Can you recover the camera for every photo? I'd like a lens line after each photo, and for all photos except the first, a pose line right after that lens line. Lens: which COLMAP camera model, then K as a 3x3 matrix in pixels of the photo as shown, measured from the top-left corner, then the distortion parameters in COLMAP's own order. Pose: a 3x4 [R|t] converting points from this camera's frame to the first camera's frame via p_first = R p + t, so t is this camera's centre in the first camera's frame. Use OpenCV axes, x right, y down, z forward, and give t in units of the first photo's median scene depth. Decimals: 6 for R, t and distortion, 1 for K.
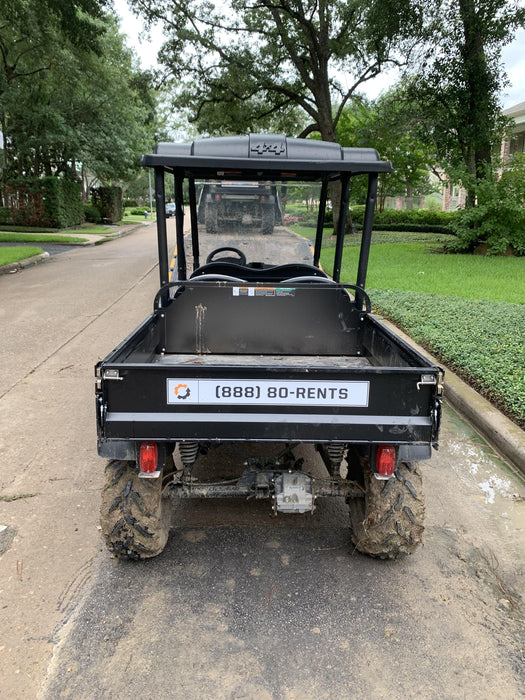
lens RADIAL K [[523.3, 0, 258.7], [0, 523.3, 344.0], [0, 0, 1]] dist [0.021014, -0.021403]
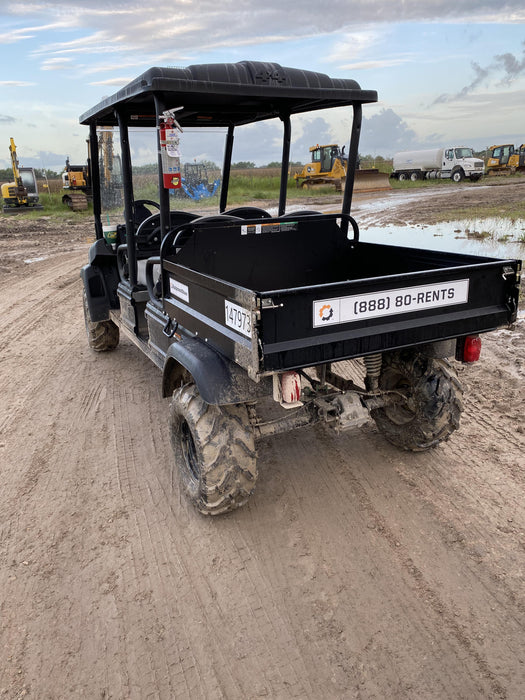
lens RADIAL K [[523.3, 0, 257.6], [0, 523.3, 354.4], [0, 0, 1]] dist [0.021014, -0.021403]
pose [[0.907562, -0.176347, 0.381094, -0.654497], [0.149341, 0.983759, 0.099573, 0.050285], [-0.392465, -0.033456, 0.919158, 0.137135]]
